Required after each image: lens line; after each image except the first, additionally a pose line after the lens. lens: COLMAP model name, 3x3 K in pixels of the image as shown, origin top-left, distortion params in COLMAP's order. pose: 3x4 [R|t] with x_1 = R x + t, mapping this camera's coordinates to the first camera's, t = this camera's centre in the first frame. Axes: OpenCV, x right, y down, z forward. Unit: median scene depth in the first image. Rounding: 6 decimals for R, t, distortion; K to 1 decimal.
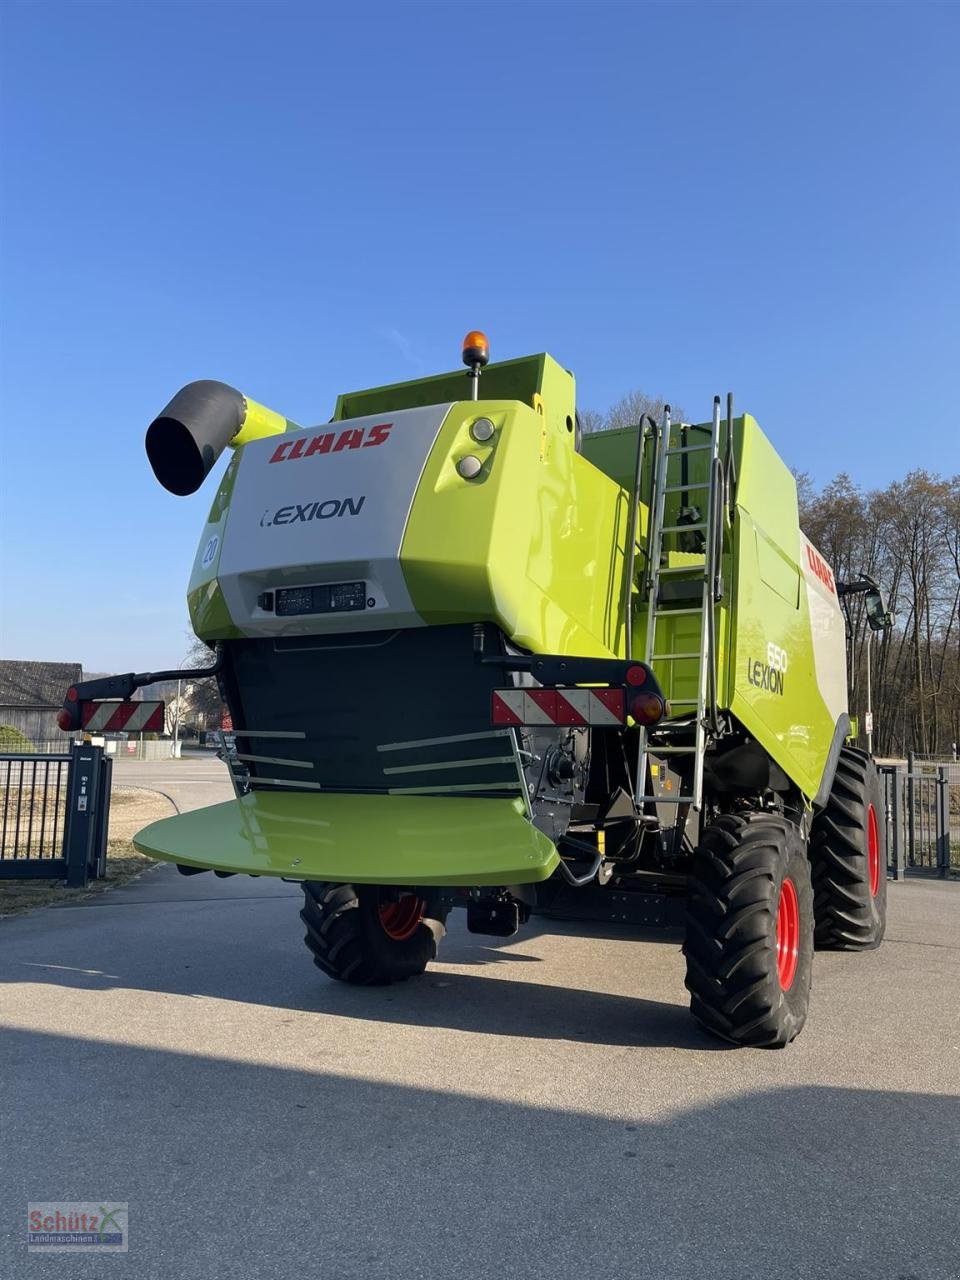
lens RADIAL K [[904.6, 0, 478.1], [0, 904.6, 669.1], [0, 0, 1]] dist [0.068249, -0.151198]
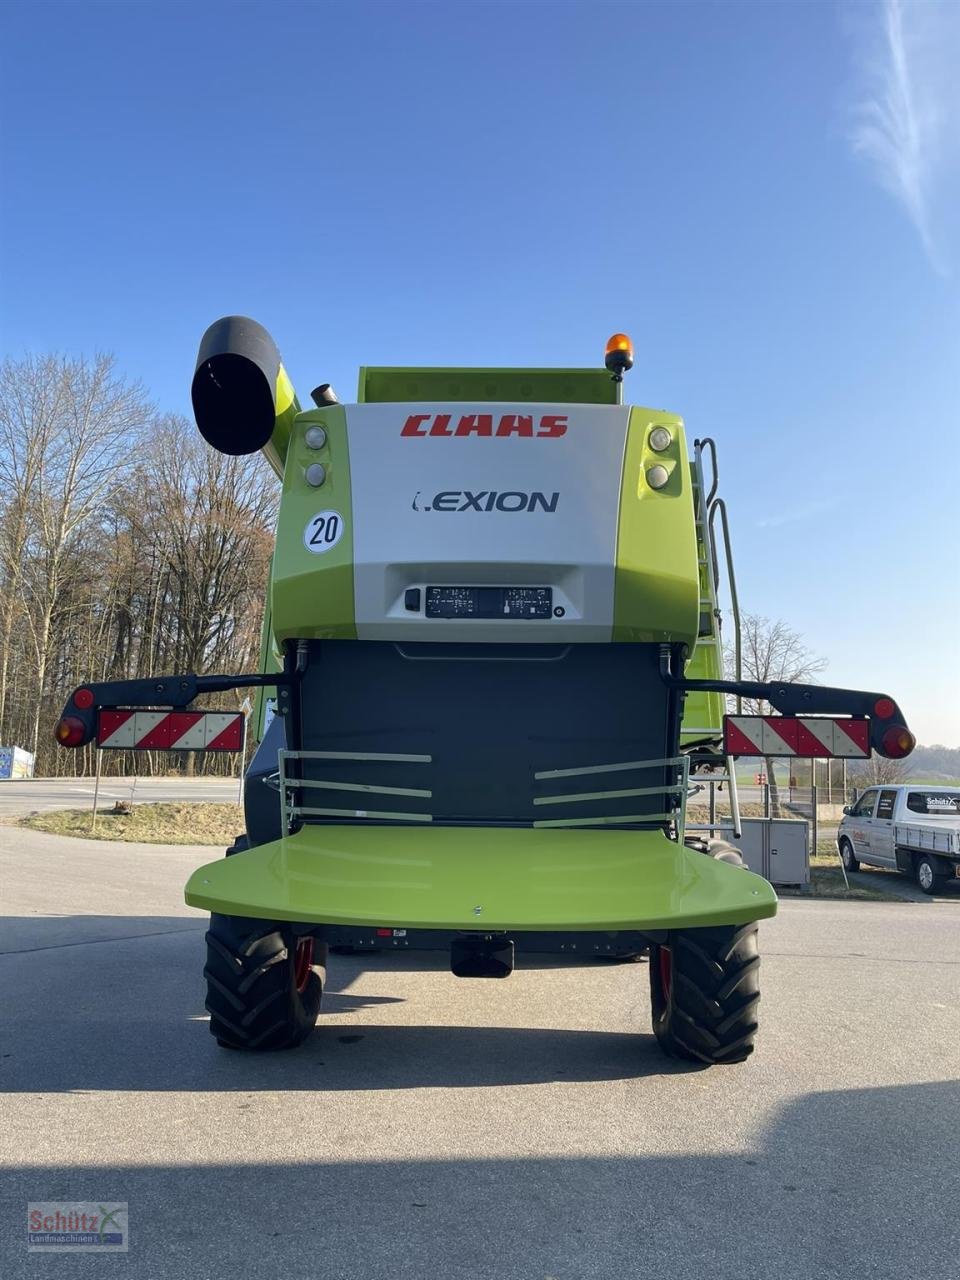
lens RADIAL K [[935.2, 0, 479.6], [0, 935.2, 661.9], [0, 0, 1]] dist [0.012681, -0.000413]
pose [[0.899264, 0.058508, 0.433475, -0.540577], [-0.047943, 0.998227, -0.035277, 0.010789], [-0.434771, 0.010942, 0.900475, 0.191529]]
